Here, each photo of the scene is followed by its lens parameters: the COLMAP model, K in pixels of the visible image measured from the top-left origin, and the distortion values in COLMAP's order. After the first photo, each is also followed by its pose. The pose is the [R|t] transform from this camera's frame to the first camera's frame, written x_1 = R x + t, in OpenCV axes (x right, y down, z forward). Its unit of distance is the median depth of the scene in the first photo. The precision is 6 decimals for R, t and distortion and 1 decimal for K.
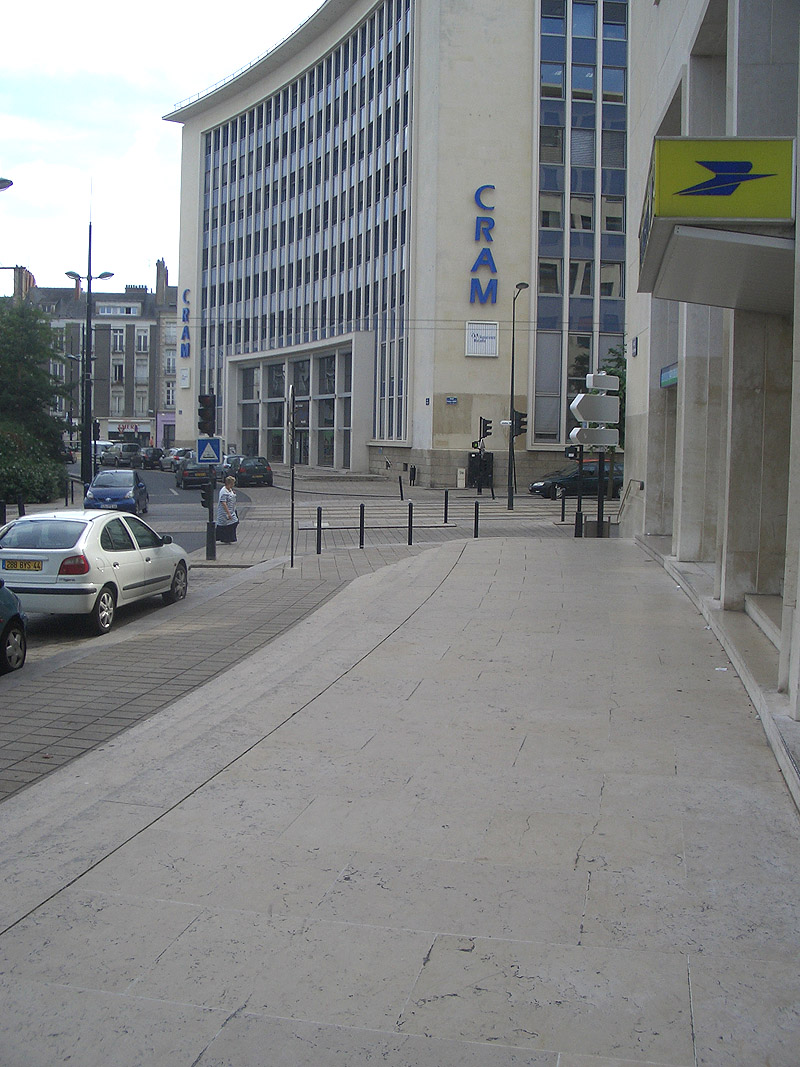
lens RADIAL K [[1081.5, 0, 400.0], [0, 1081.5, 533.5], [0, 0, 1]] dist [-0.247776, 0.234251]
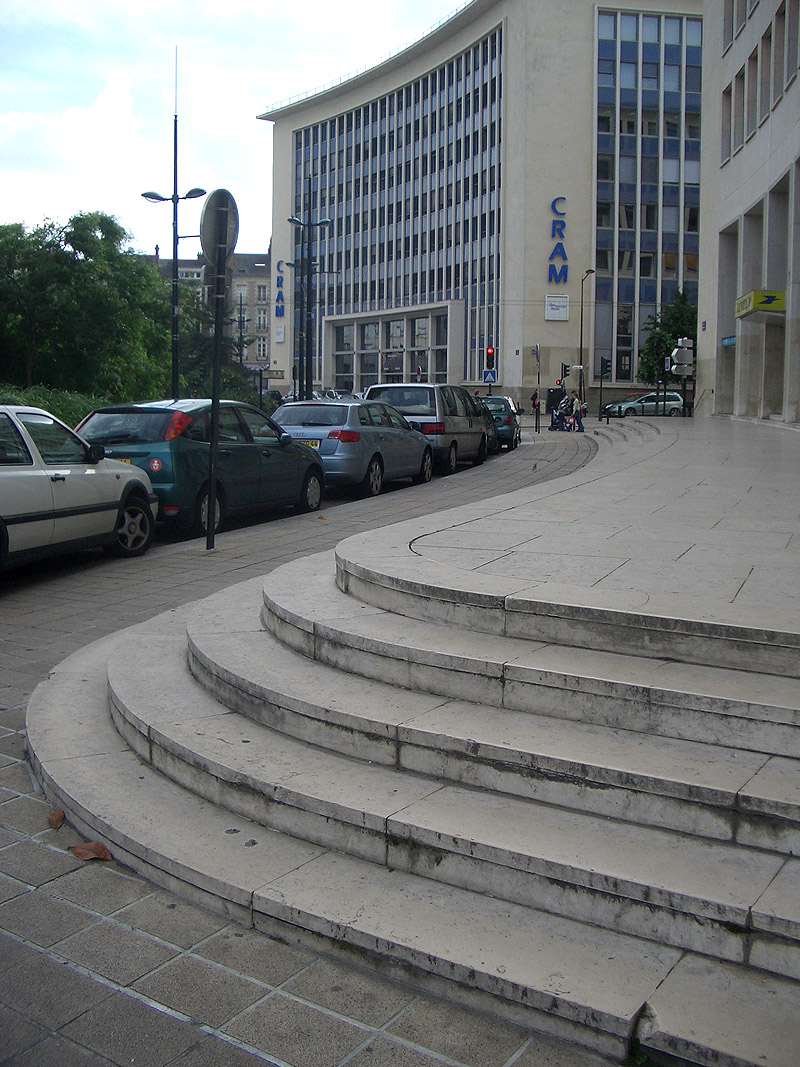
lens RADIAL K [[1081.5, 0, 400.0], [0, 1081.5, 533.5], [0, 0, 1]] dist [-0.247776, 0.234251]
pose [[0.999783, -0.009616, 0.018504, -0.157824], [0.008792, 0.998988, 0.044100, 0.050387], [-0.018910, -0.043927, 0.998856, -0.401670]]
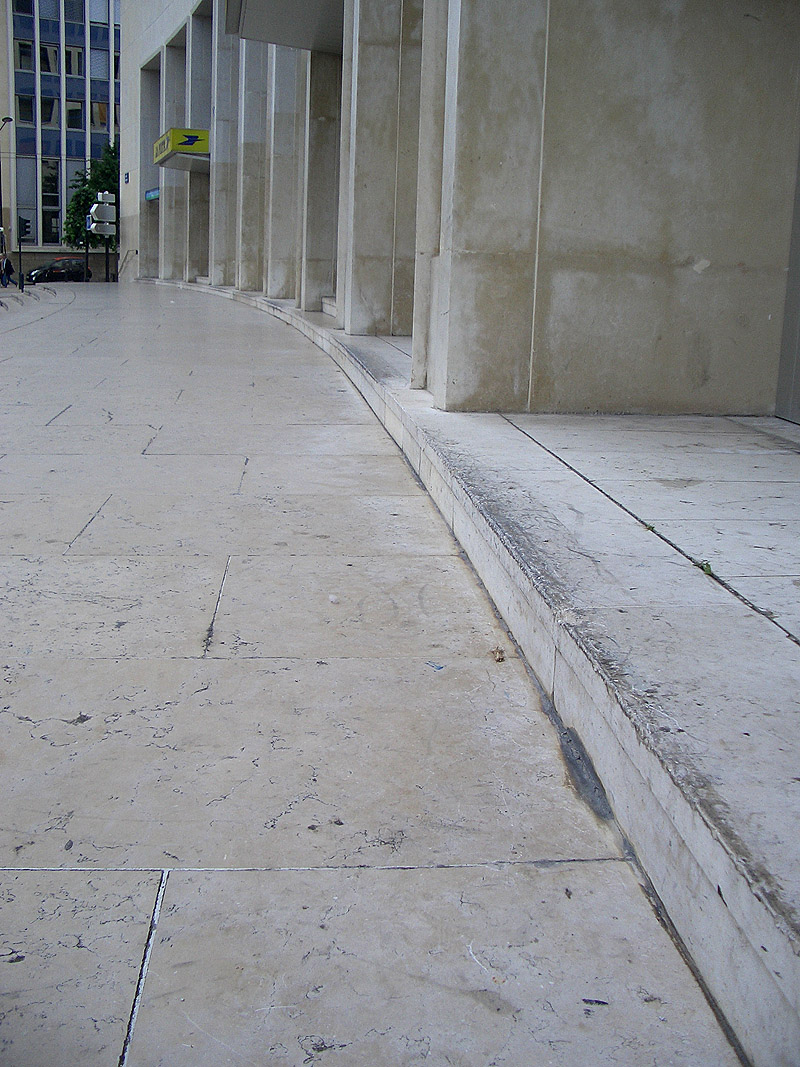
lens RADIAL K [[1081.5, 0, 400.0], [0, 1081.5, 533.5], [0, 0, 1]] dist [-0.247776, 0.234251]
pose [[0.866971, -0.108684, 0.486363, -0.116687], [0.024571, 0.984065, 0.176104, 0.045966], [-0.497752, -0.140727, 0.855826, -0.320655]]
